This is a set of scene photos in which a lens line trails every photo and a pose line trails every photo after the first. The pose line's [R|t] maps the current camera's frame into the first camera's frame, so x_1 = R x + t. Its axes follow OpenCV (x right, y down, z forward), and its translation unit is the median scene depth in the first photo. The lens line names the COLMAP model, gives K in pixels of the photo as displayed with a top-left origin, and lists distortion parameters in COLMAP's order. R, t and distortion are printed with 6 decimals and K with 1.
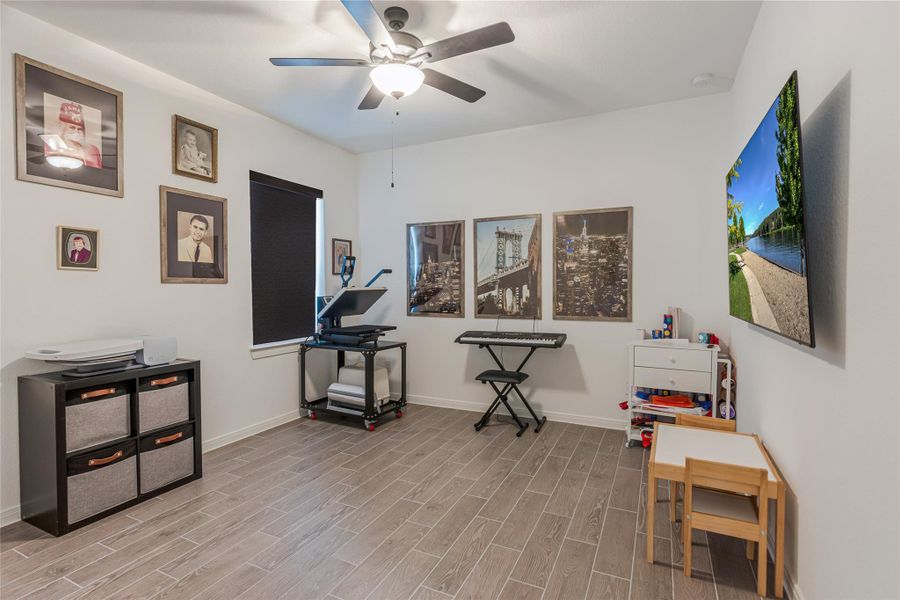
lens RADIAL K [[444.3, 0, 446.6], [0, 444.3, 298.2], [0, 0, 1]] dist [-0.003209, -0.000690]
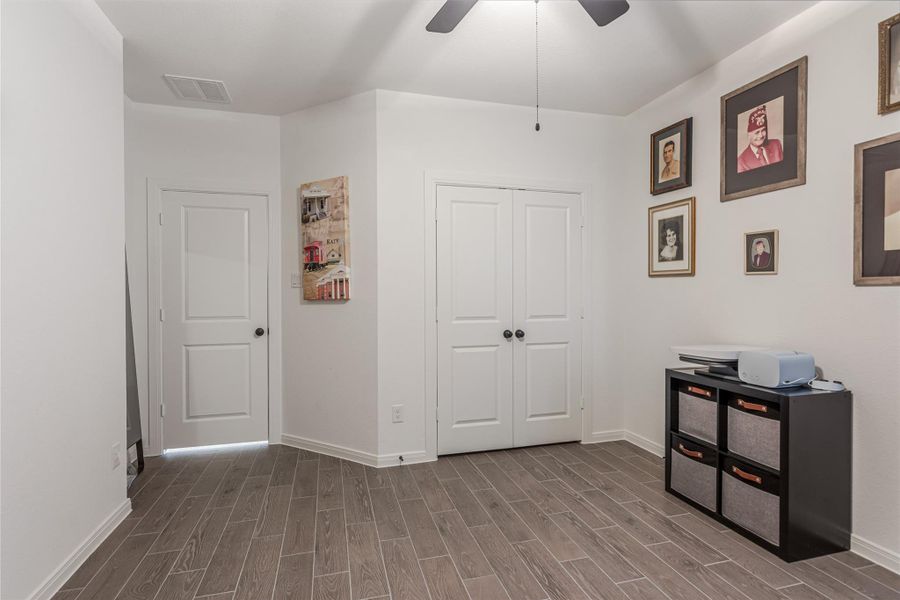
lens RADIAL K [[444.3, 0, 446.6], [0, 444.3, 298.2], [0, 0, 1]] dist [-0.003209, -0.000690]
pose [[-0.760256, 0.014721, -0.649457, 0.346827], [-0.008618, 0.999427, 0.032741, -0.037177], [0.649566, 0.030489, -0.759694, 1.310253]]
